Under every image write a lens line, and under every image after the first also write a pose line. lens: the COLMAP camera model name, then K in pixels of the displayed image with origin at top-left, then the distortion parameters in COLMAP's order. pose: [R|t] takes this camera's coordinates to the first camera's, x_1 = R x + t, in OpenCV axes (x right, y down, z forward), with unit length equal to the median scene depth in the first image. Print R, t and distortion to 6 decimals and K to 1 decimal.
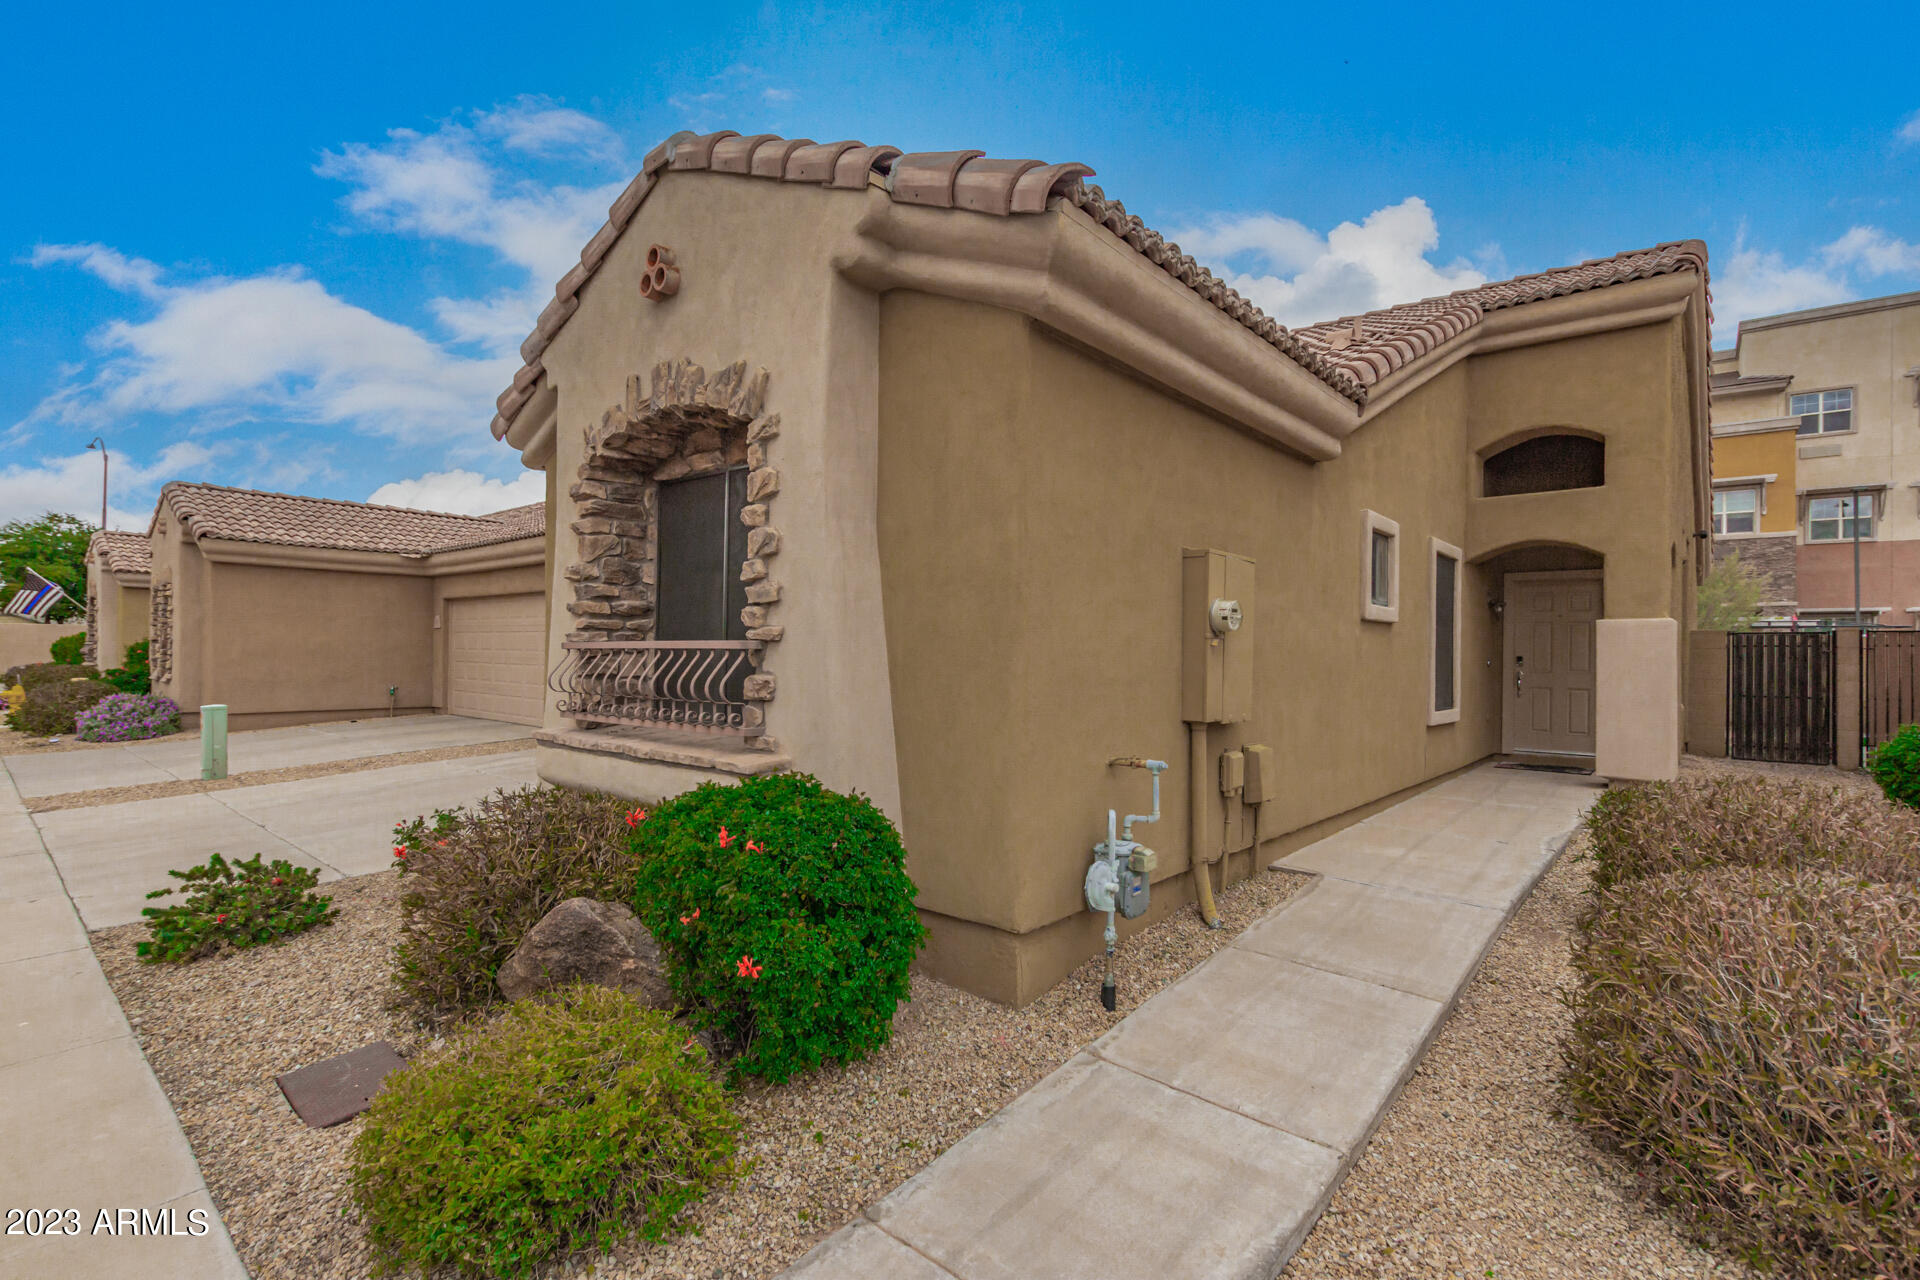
lens RADIAL K [[888.2, 0, 991.1], [0, 888.2, 655.7], [0, 0, 1]] dist [0.004750, -0.003469]
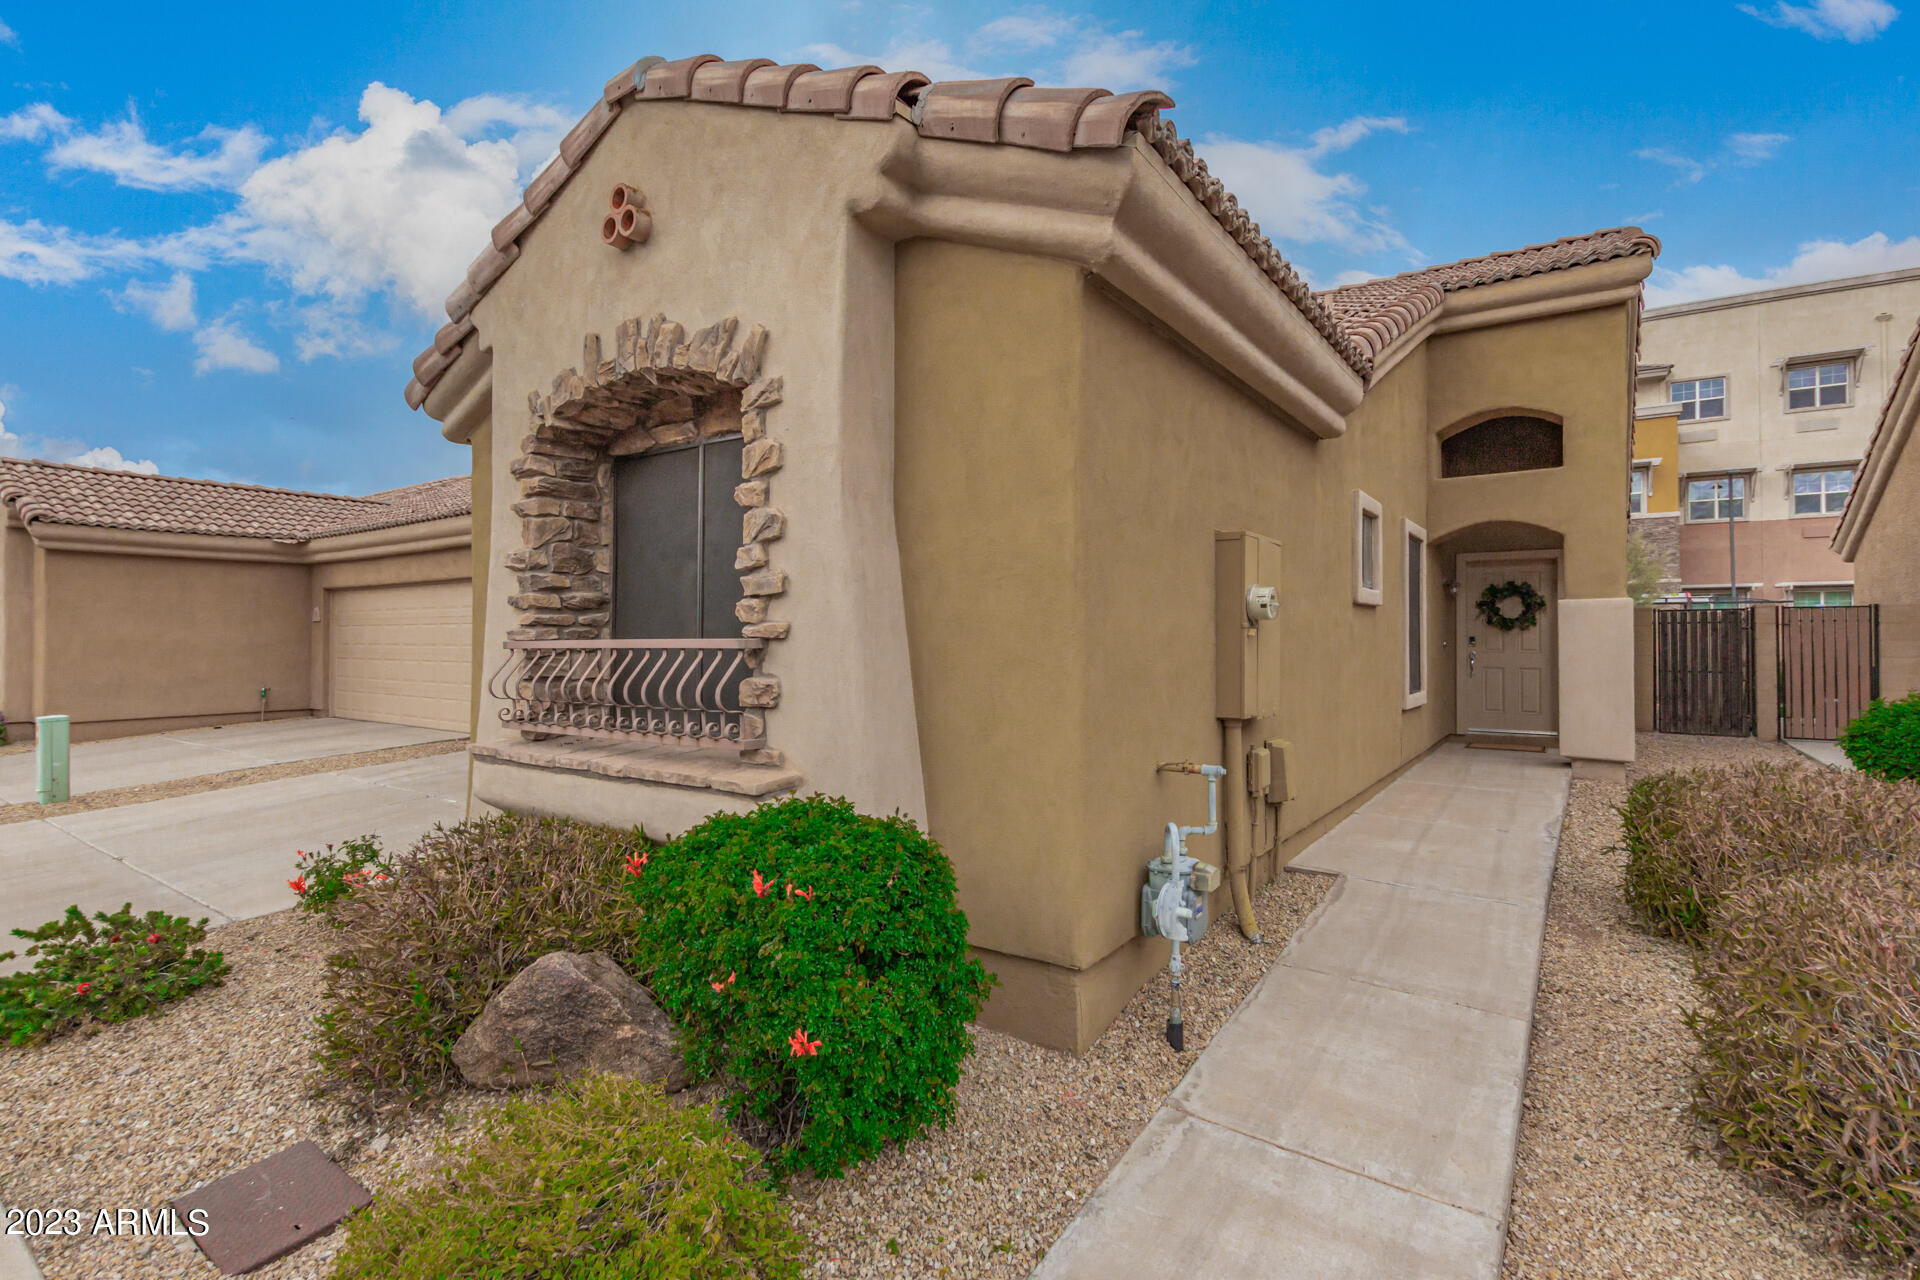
lens RADIAL K [[888.2, 0, 966.2], [0, 888.2, 626.0], [0, 0, 1]] dist [0.004750, -0.003469]
pose [[0.995724, -0.013224, 0.091426, -0.136816], [0.014428, 0.999817, -0.012526, -0.014983], [-0.091244, 0.013792, 0.995733, 0.117264]]
